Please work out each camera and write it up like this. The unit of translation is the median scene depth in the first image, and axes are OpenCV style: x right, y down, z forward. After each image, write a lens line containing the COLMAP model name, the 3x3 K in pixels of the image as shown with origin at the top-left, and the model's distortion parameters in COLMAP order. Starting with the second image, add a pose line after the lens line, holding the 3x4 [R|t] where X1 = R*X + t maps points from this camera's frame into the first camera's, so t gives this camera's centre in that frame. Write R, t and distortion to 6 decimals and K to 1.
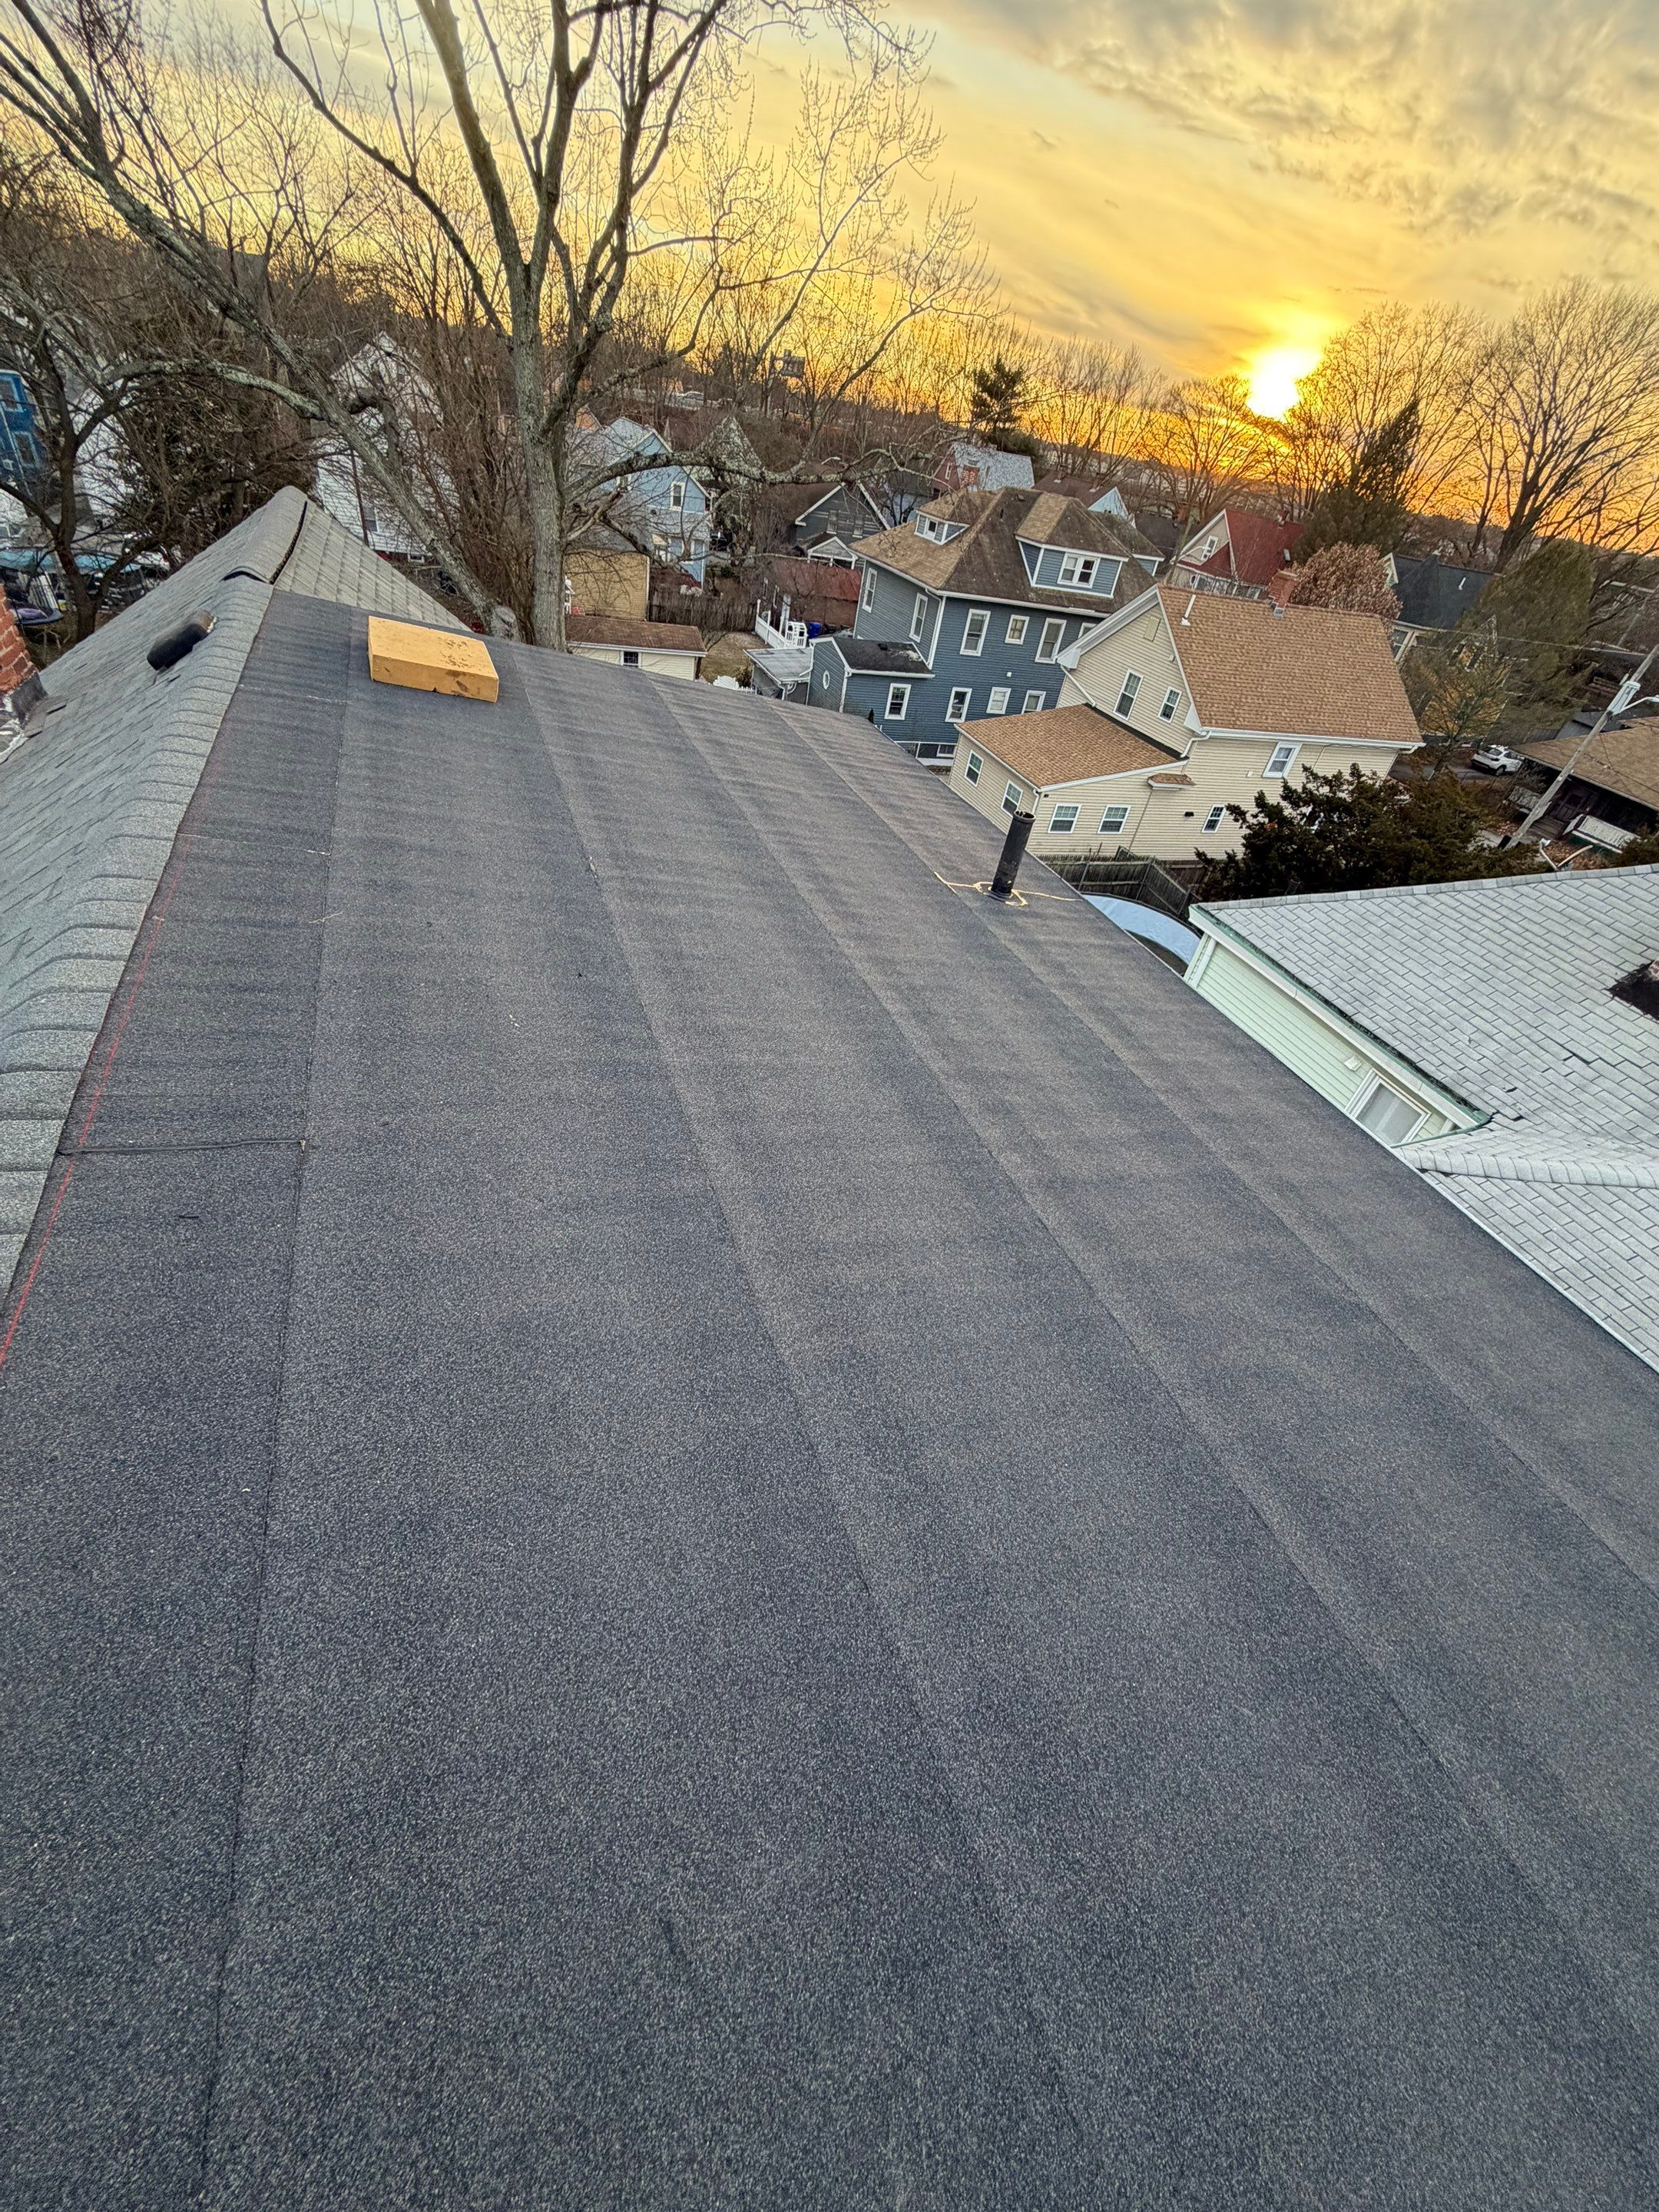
lens RADIAL K [[886.5, 0, 841.1], [0, 886.5, 1115.0], [0, 0, 1]] dist [-0.002097, 0.000914]
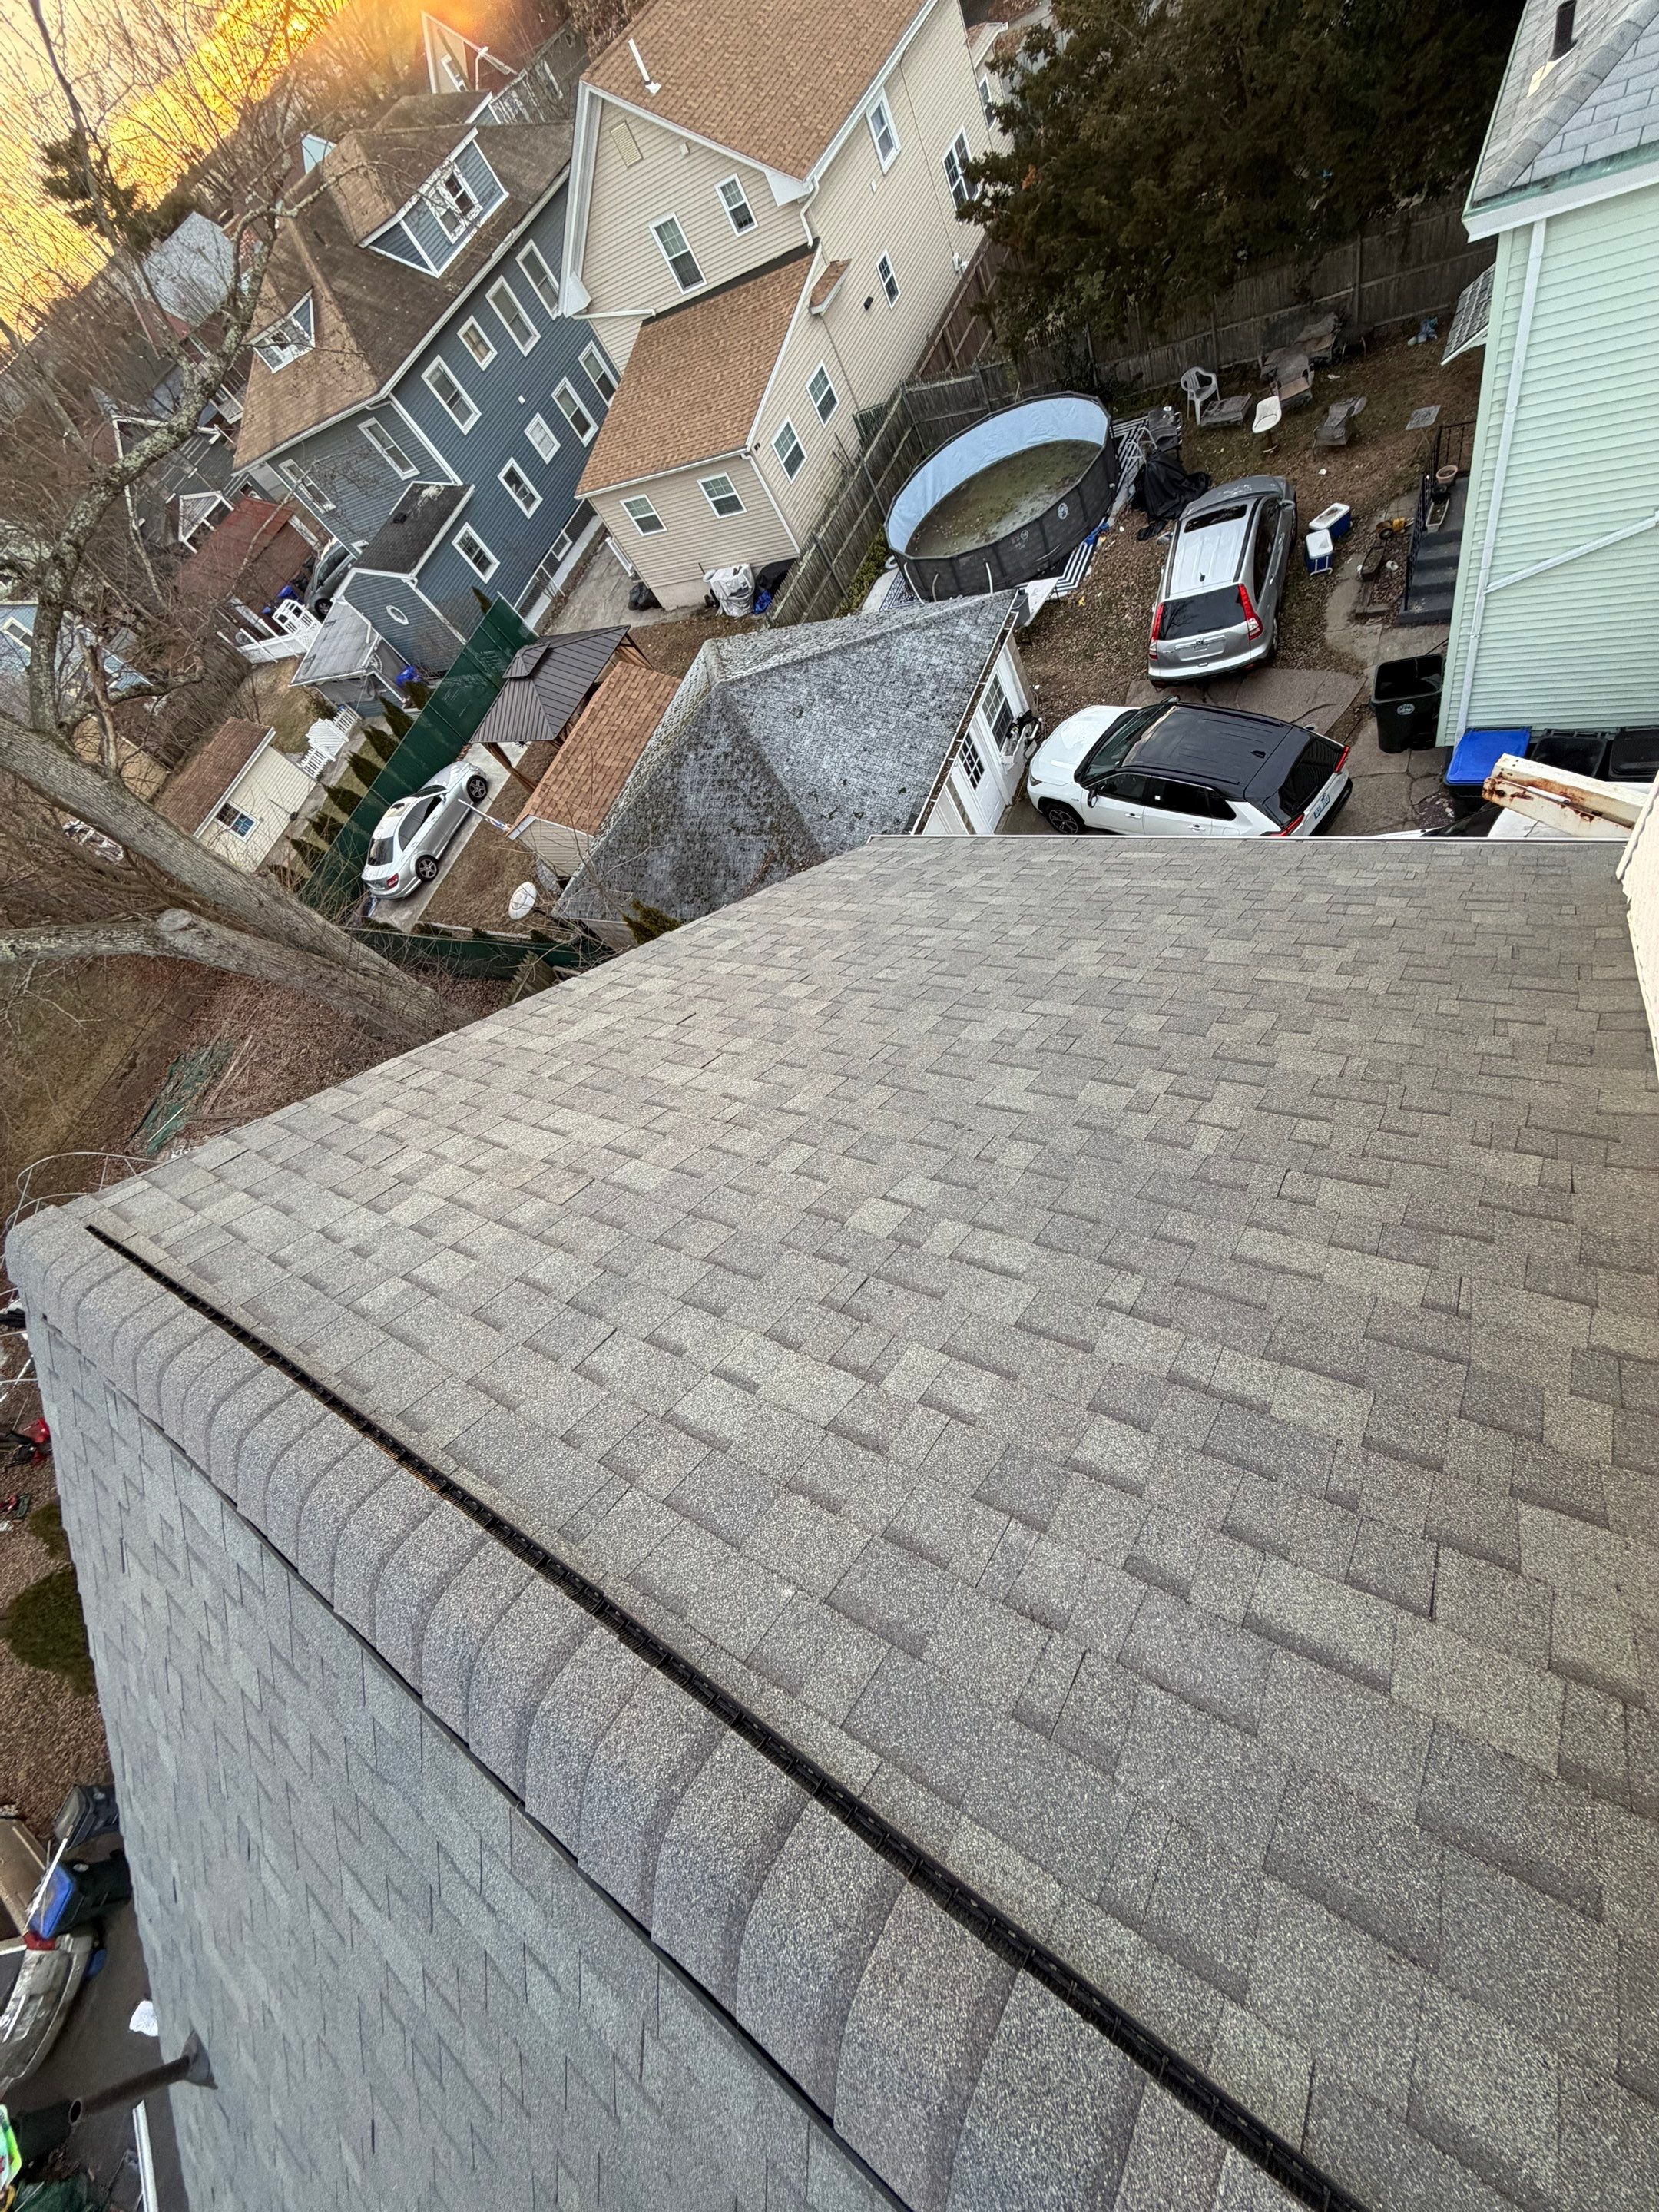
lens RADIAL K [[886.5, 0, 821.6], [0, 886.5, 1096.2], [0, 0, 1]] dist [-0.002097, 0.000914]
pose [[0.576360, -0.814546, -0.065760, -0.092421], [0.805847, 0.553149, 0.211272, -0.137422], [-0.135716, -0.174761, 0.975213, 0.154519]]
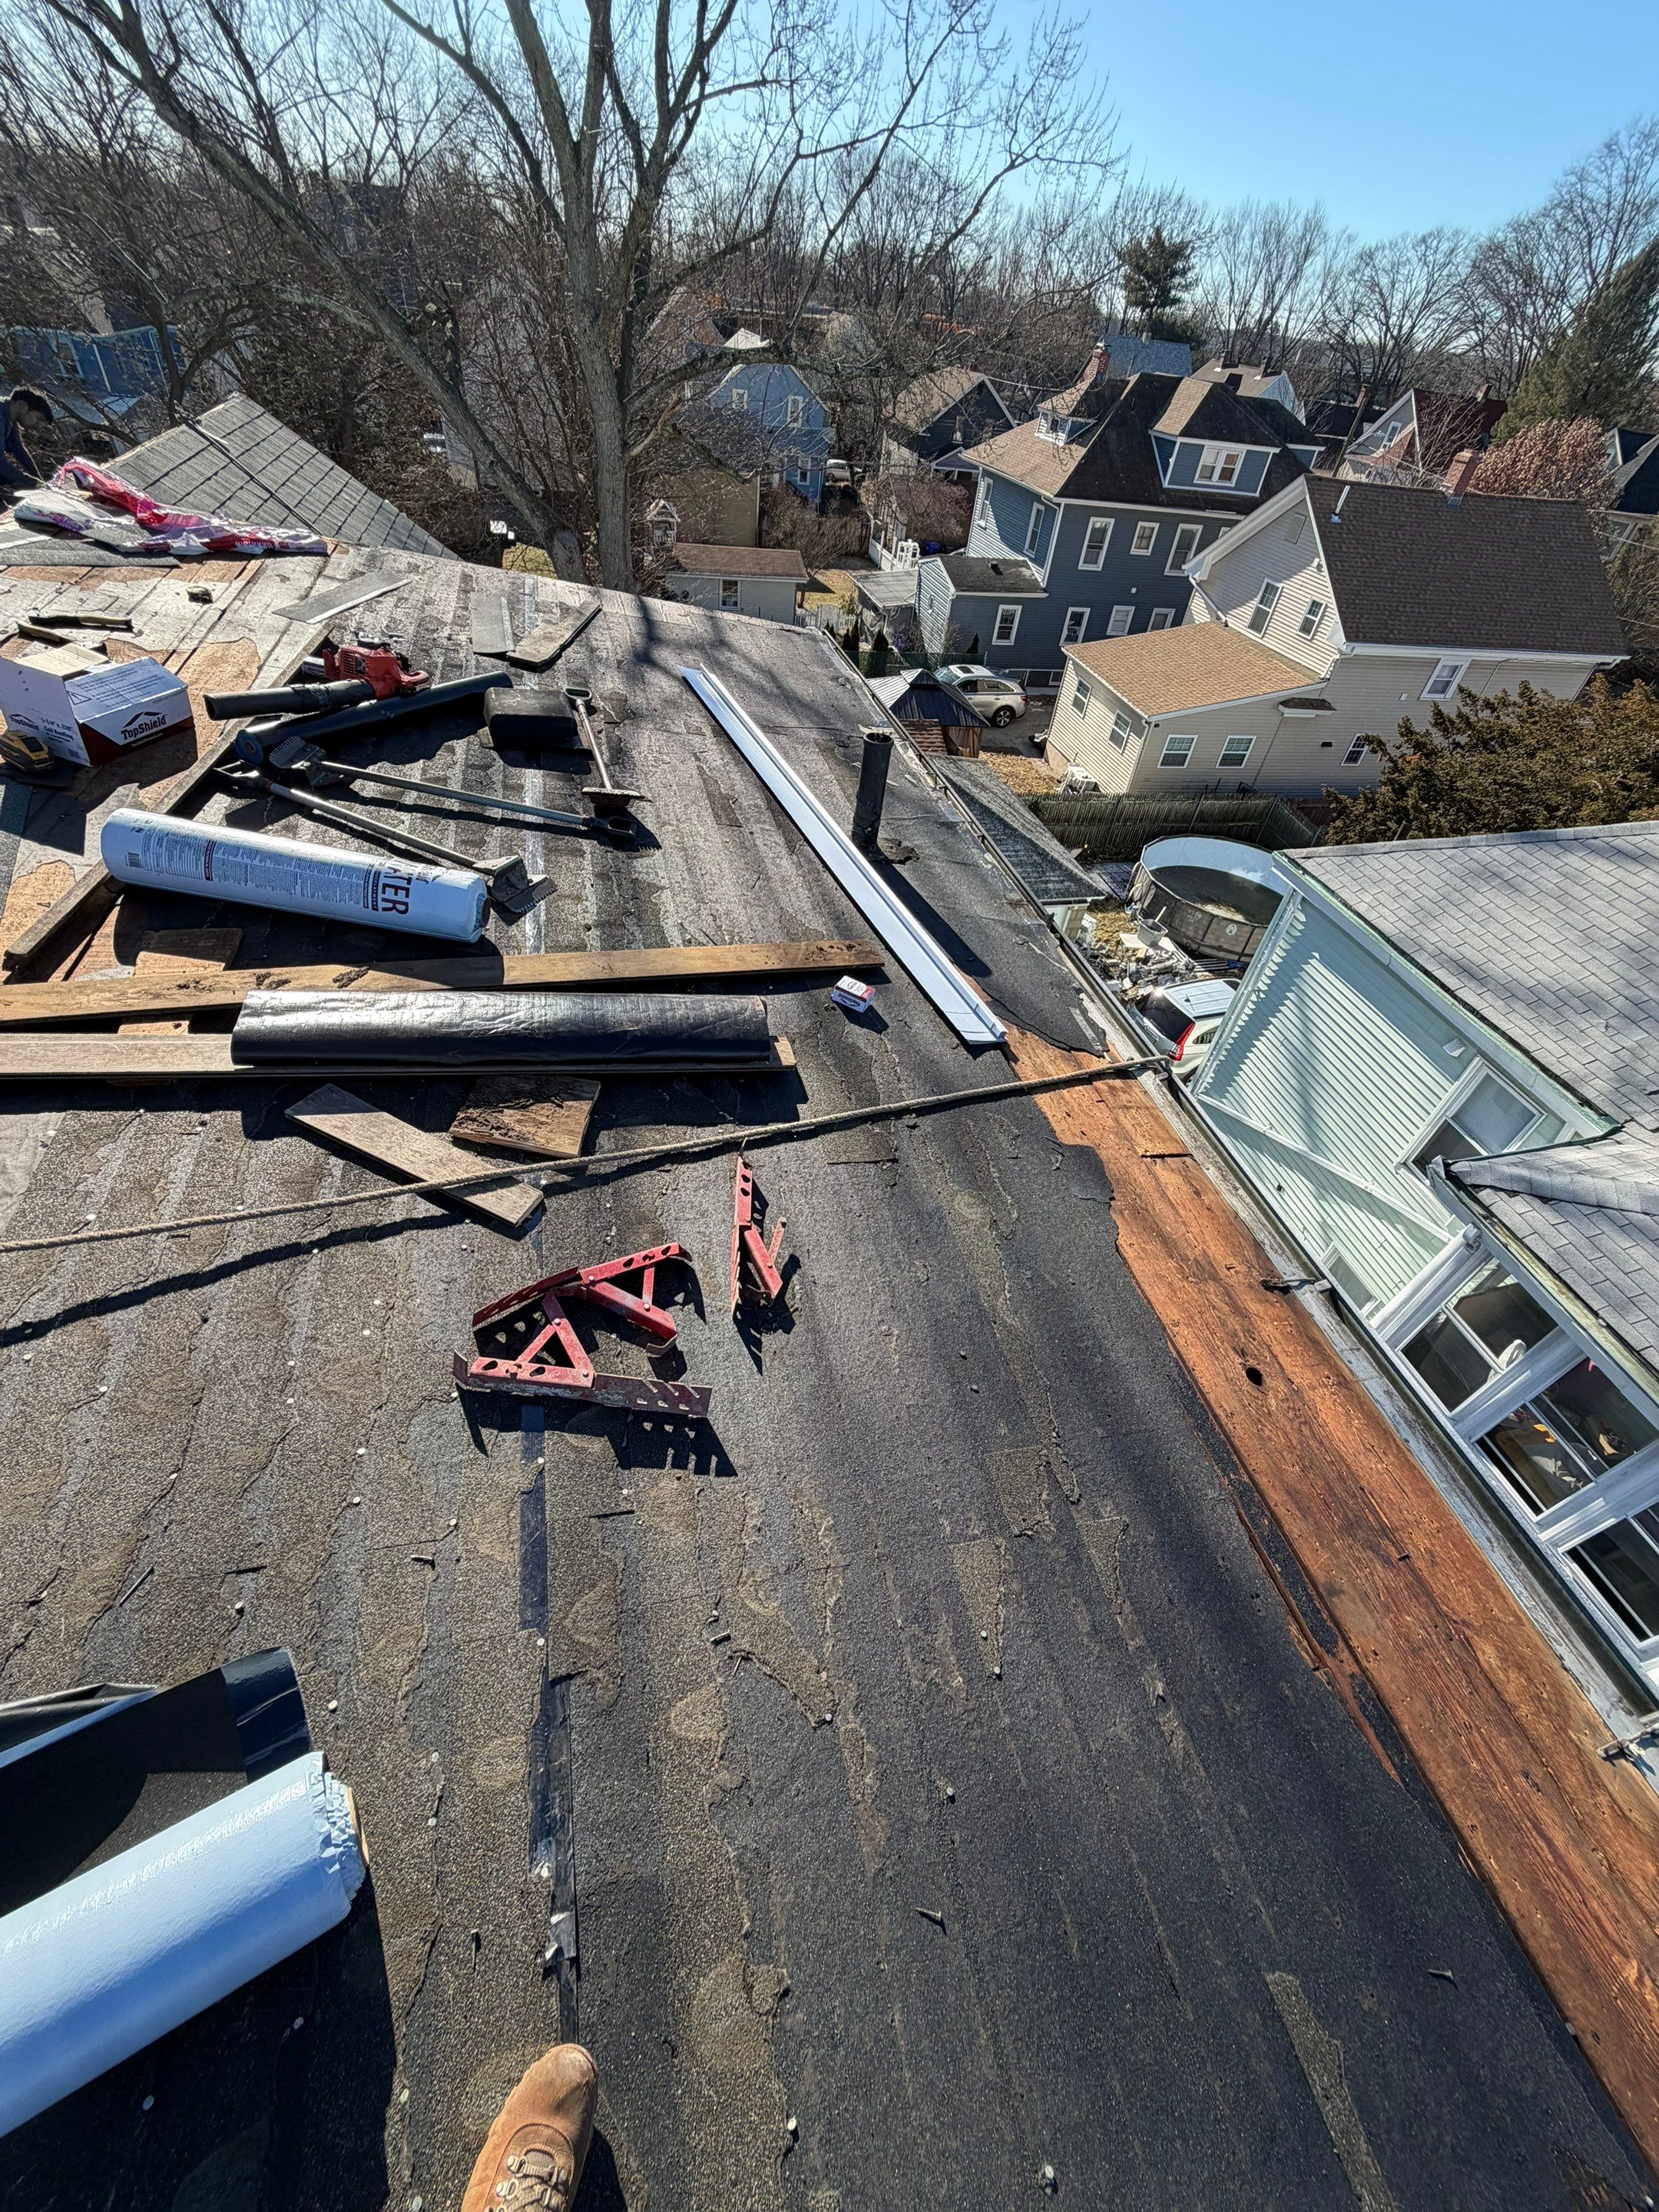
lens RADIAL K [[886.5, 0, 837.5], [0, 886.5, 1110.1], [0, 0, 1]] dist [-0.002097, 0.000914]
pose [[0.989680, 0.045412, -0.135911, 0.037976], [-0.037484, 0.997474, 0.060334, -0.008983], [0.138308, -0.054617, 0.988882, 0.030347]]
